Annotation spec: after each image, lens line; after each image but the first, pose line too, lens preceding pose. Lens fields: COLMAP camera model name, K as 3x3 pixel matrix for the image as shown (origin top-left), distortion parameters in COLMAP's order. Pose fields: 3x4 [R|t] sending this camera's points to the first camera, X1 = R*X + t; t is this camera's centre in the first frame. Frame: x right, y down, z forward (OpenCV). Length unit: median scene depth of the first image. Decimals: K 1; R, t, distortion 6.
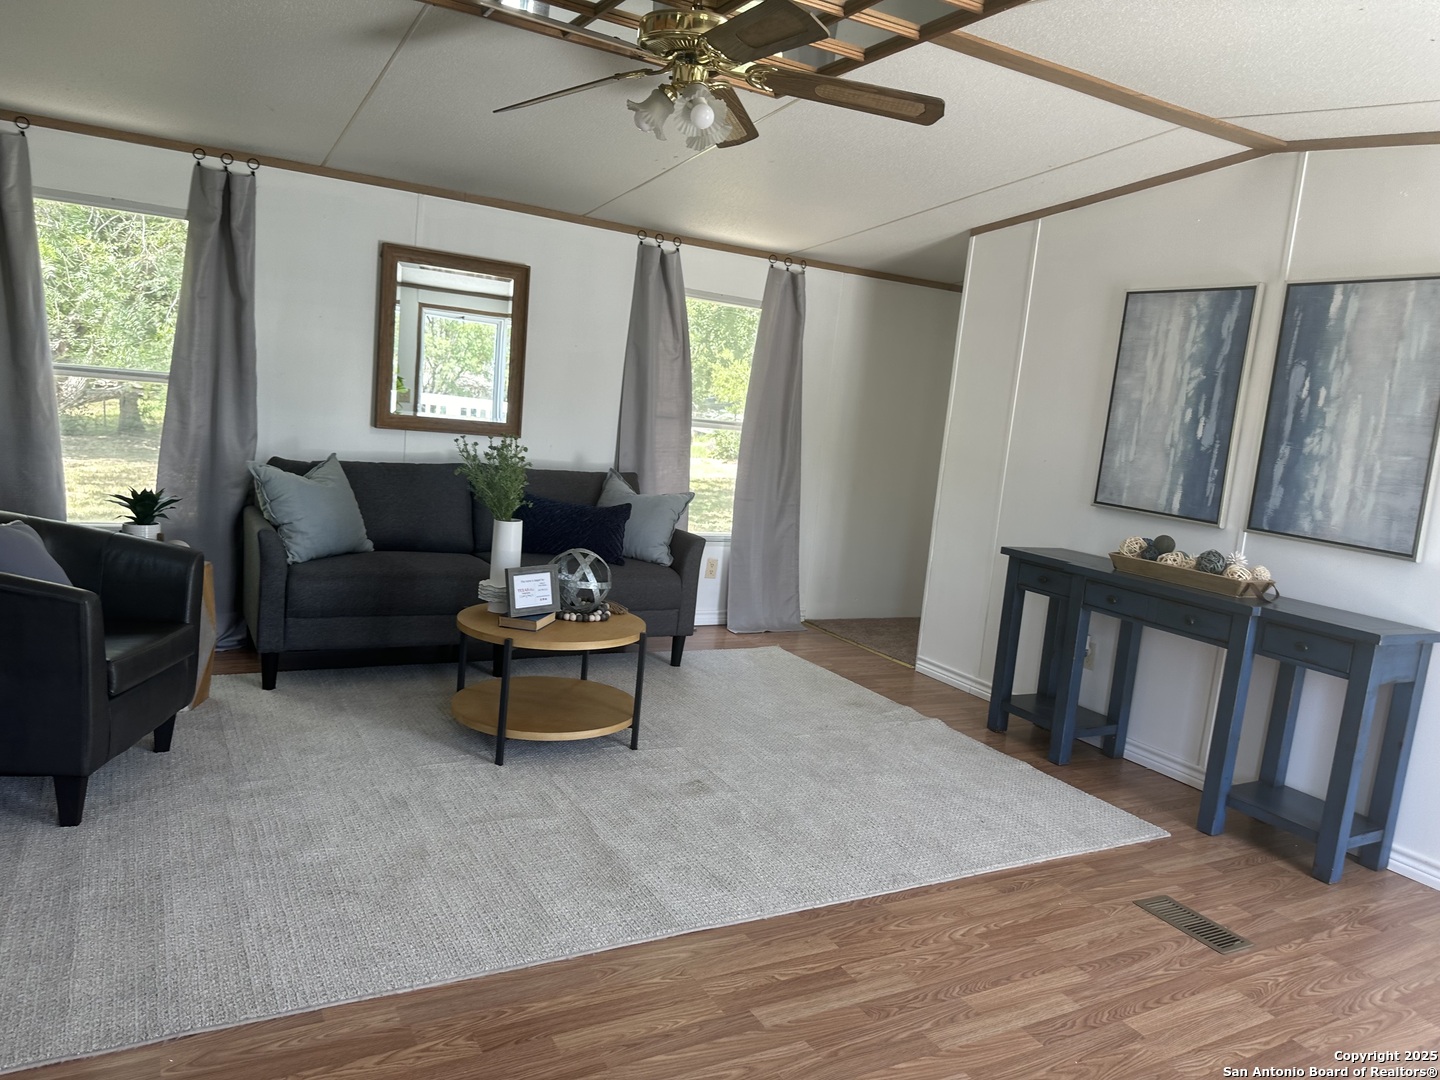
lens RADIAL K [[1019.0, 0, 733.3], [0, 1019.0, 523.6], [0, 0, 1]] dist [0.030954, -0.044218]
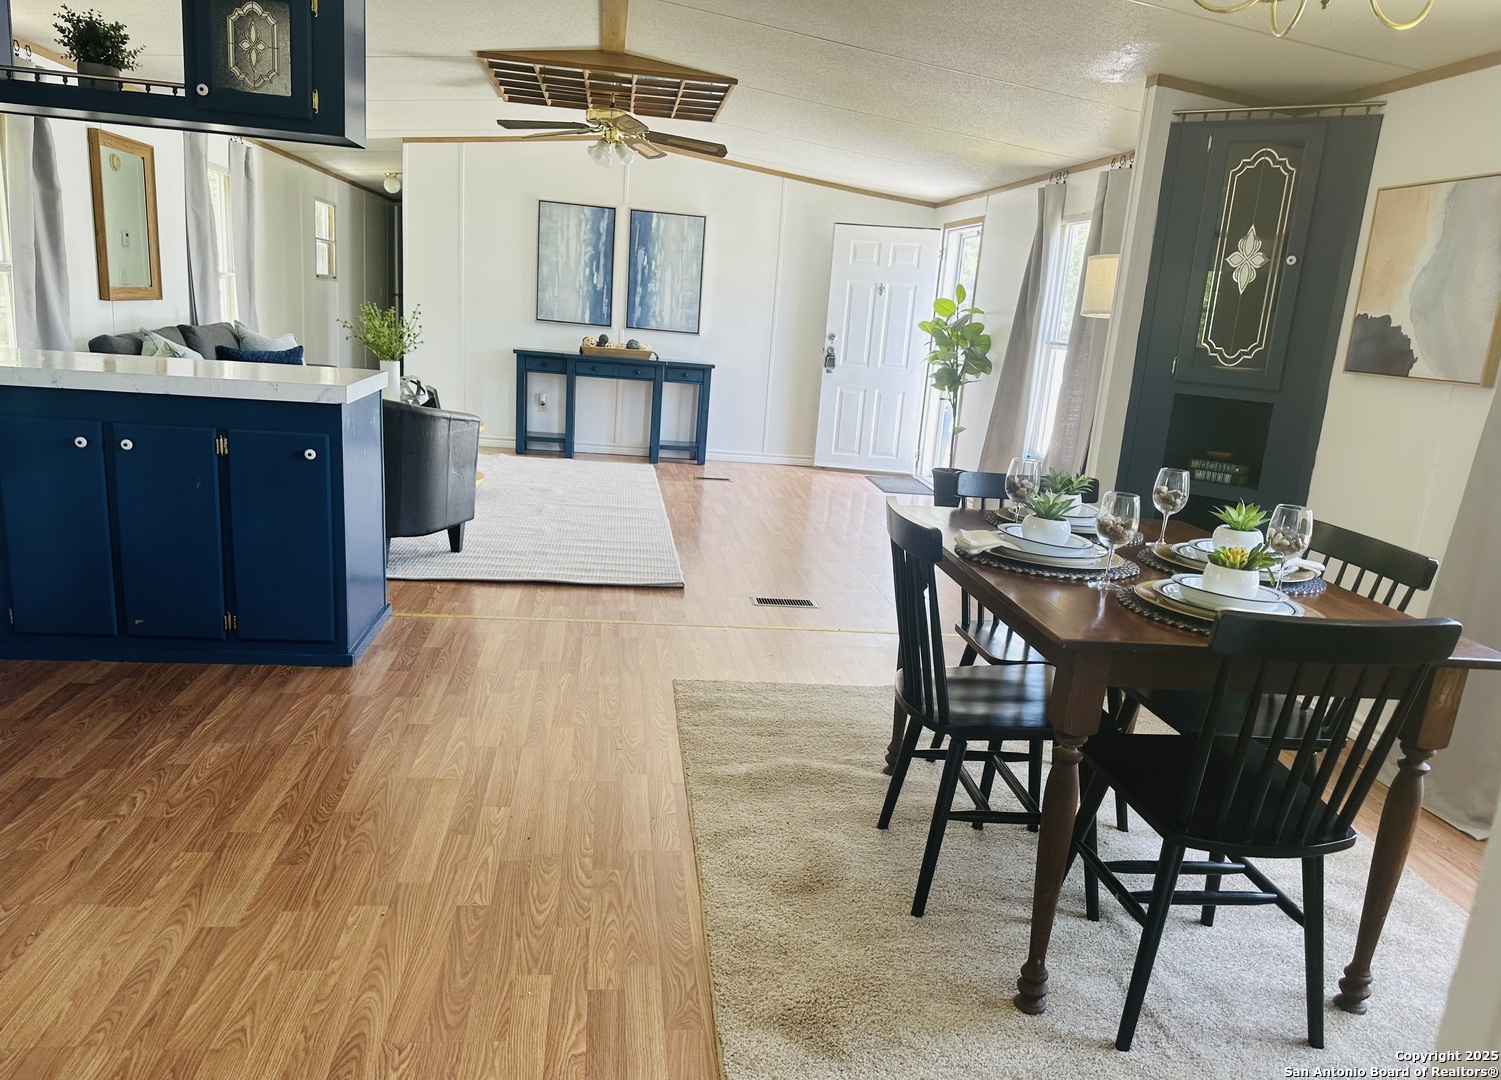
lens RADIAL K [[1051.3, 0, 758.1], [0, 1051.3, 571.7], [0, 0, 1]] dist [0.139075, -0.184782]
pose [[0.380164, -0.289516, 0.878440, -1.487600], [0.070577, 0.956059, 0.284554, -0.118154], [-0.922223, -0.046180, 0.383892, -0.145141]]
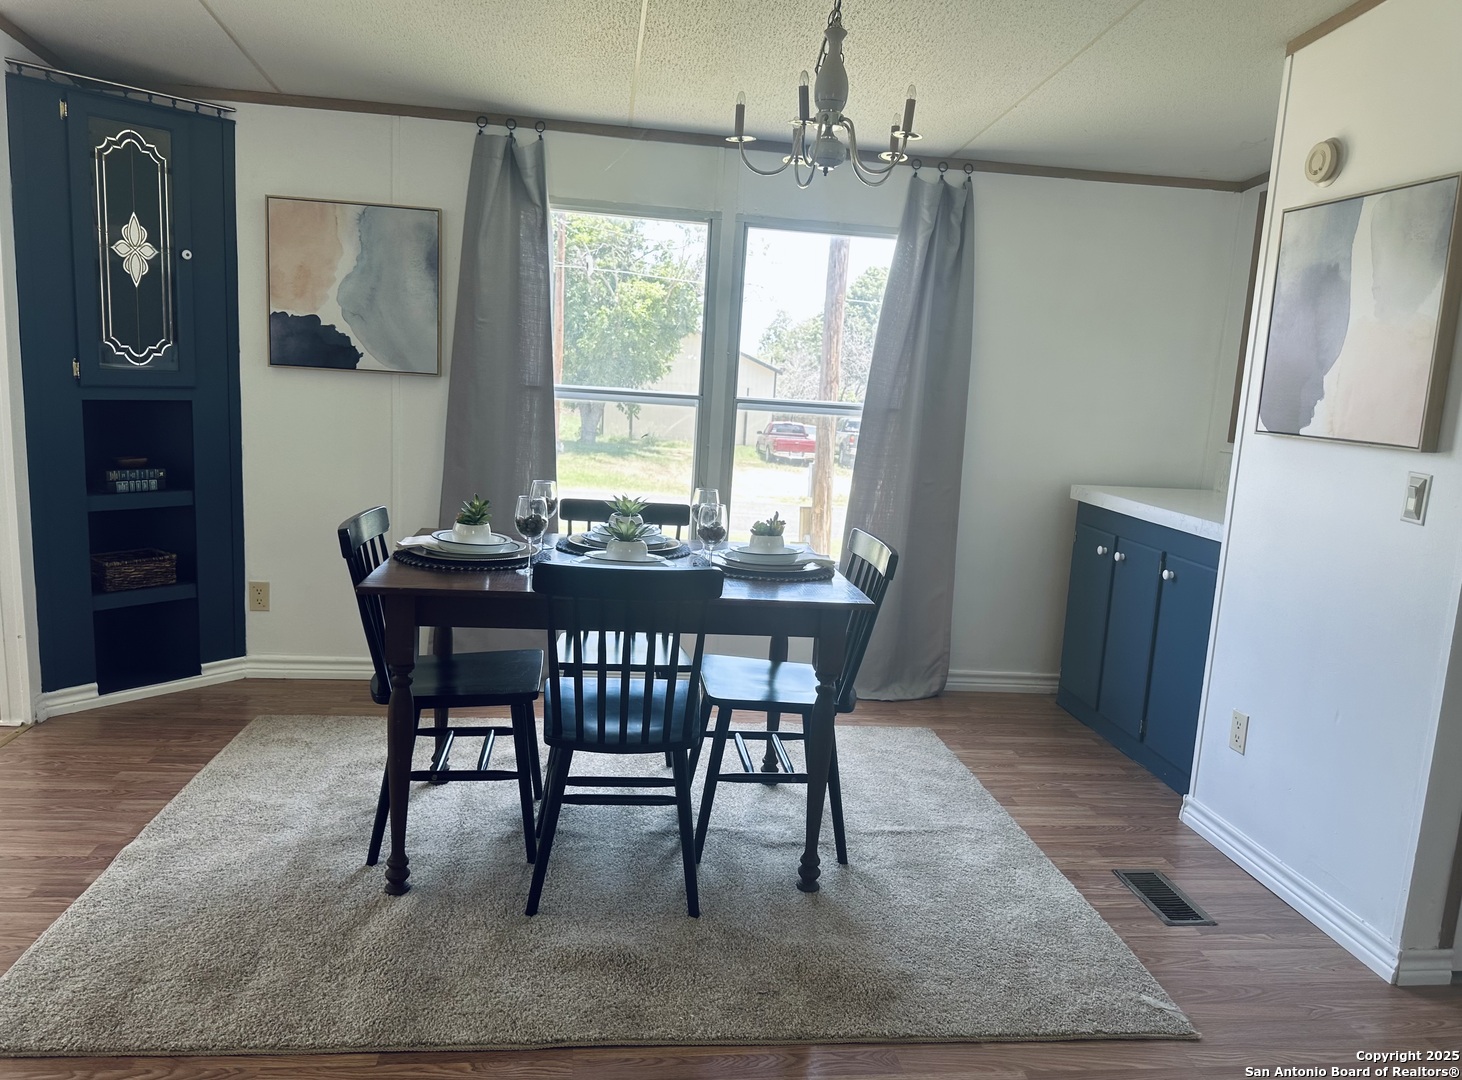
lens RADIAL K [[1057.0, 0, 724.6], [0, 1057.0, 536.9], [0, 0, 1]] dist [0.071157, -0.089853]
pose [[-0.911768, -0.213008, 0.351151, -1.170949], [-0.103036, 0.946284, 0.306481, -0.180389], [-0.397572, 0.243259, -0.884738, 0.522159]]
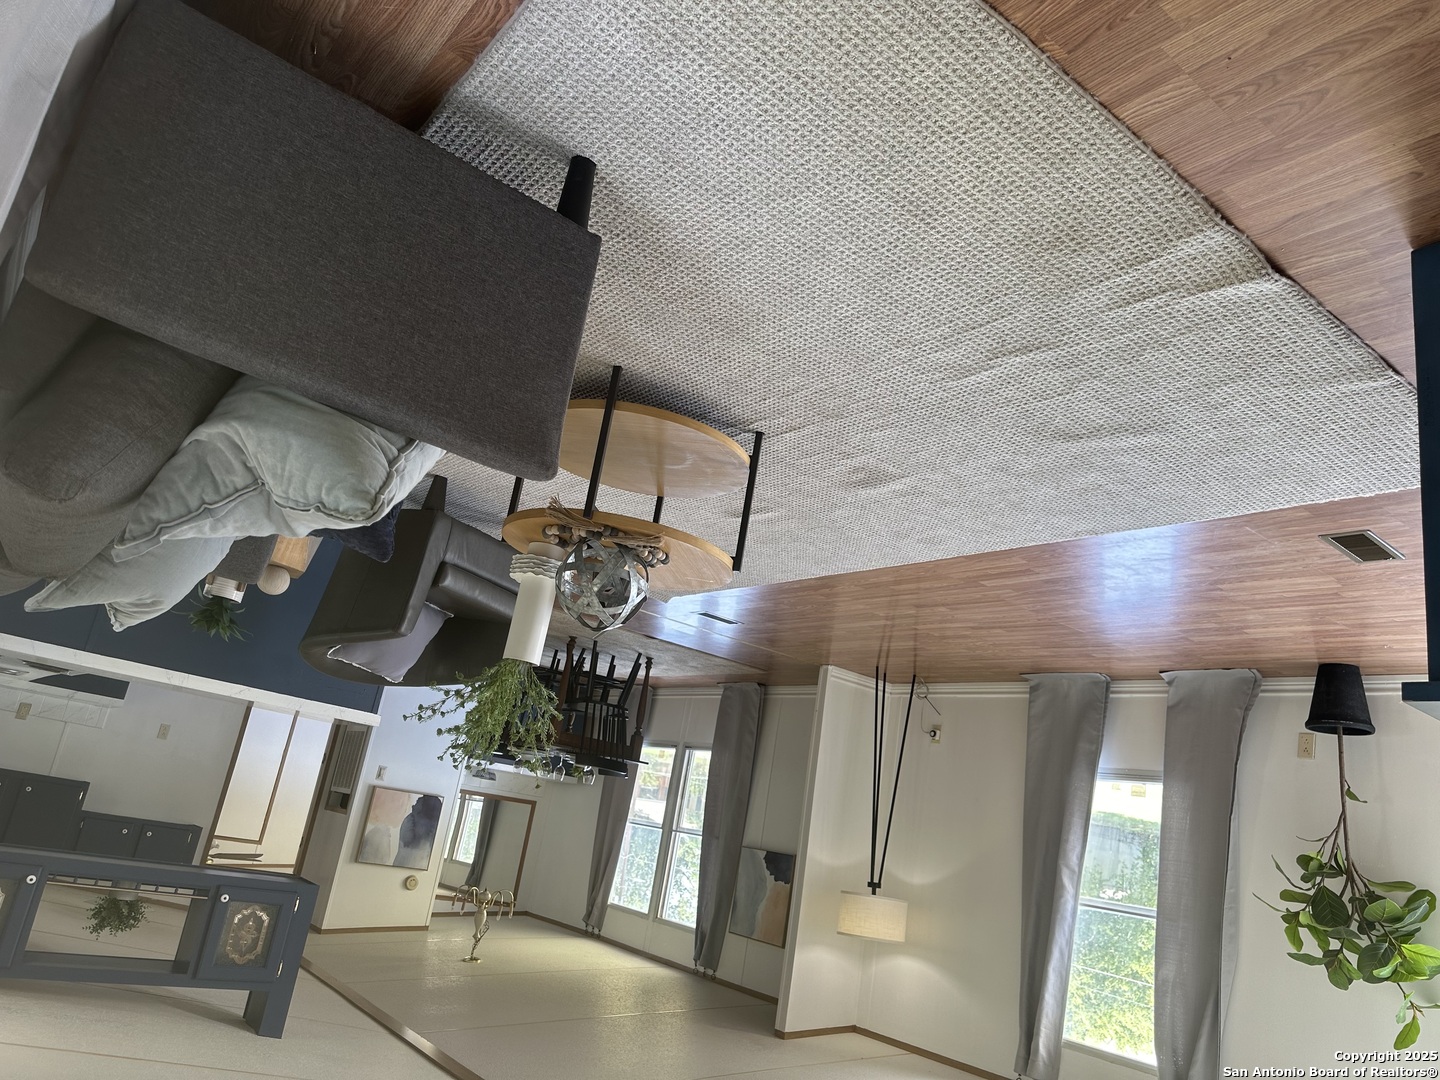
lens RADIAL K [[1000.1, 0, 713.3], [0, 1000.1, 542.3], [0, 0, 1]] dist [0.164216, -0.328817]
pose [[0.891745, 0.124636, -0.435036, 0.217155], [0.289047, -0.896549, 0.335636, -0.127461], [-0.348199, -0.425047, -0.835519, 1.571208]]
